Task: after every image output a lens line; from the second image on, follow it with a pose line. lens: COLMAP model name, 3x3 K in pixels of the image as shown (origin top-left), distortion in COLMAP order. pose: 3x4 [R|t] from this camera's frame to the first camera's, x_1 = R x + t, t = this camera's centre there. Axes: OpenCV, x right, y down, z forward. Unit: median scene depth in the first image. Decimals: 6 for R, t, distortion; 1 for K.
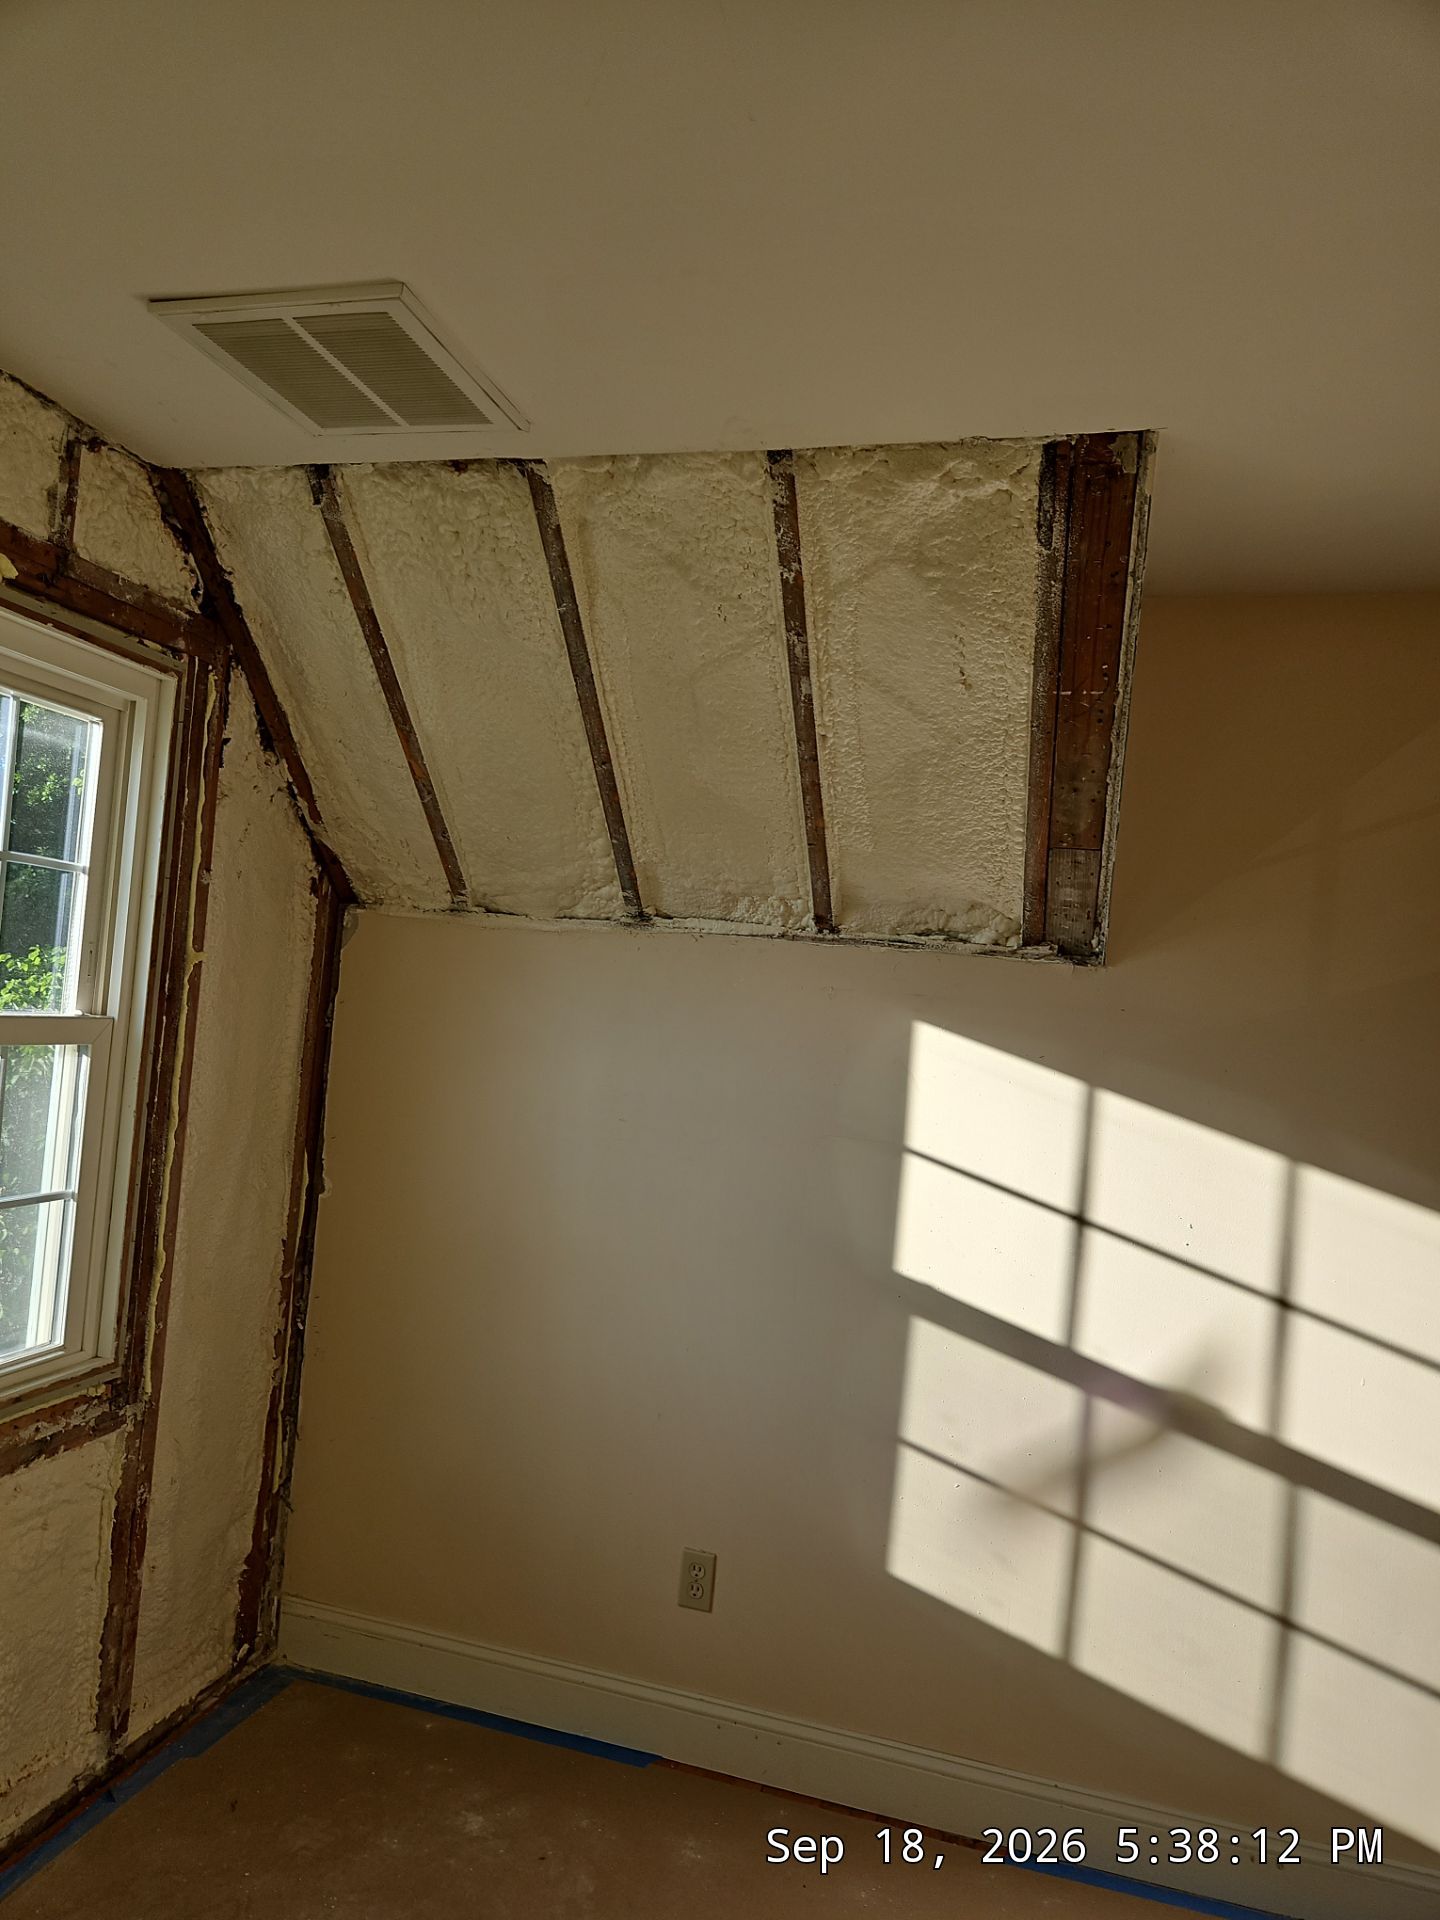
lens RADIAL K [[1294.5, 0, 693.4], [0, 1294.5, 998.0], [0, 0, 1]] dist [0.055830, -0.052029]
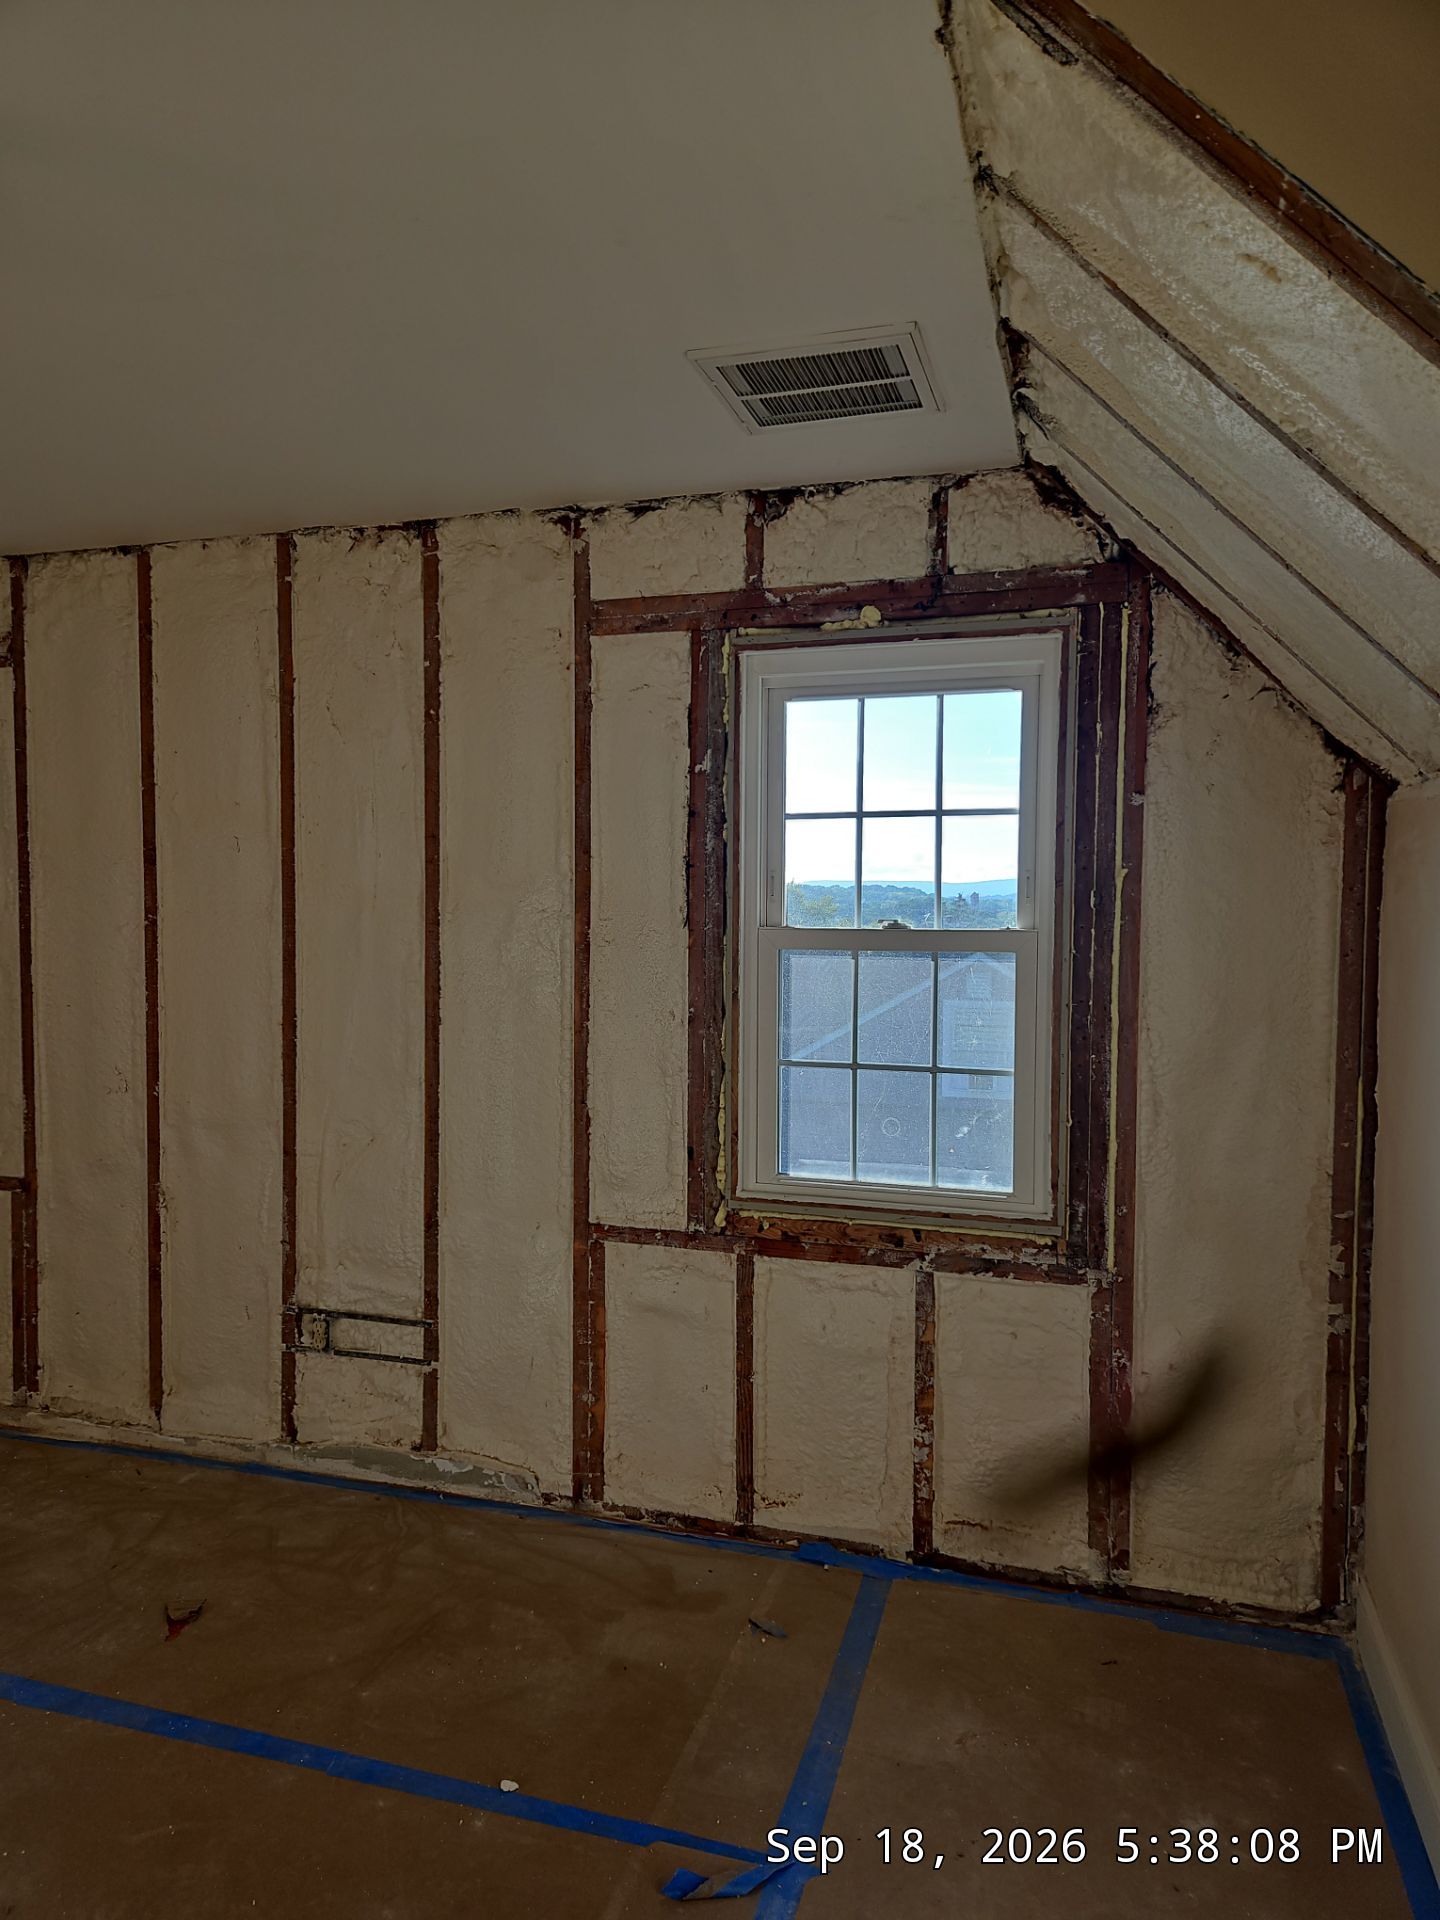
lens RADIAL K [[1294.5, 0, 693.4], [0, 1294.5, 998.0], [0, 0, 1]] dist [0.055830, -0.052029]
pose [[-0.023839, -0.011091, -0.999654, 0.753191], [-0.002381, 0.999936, -0.011037, 0.089672], [0.999713, 0.002117, -0.023864, 0.704329]]
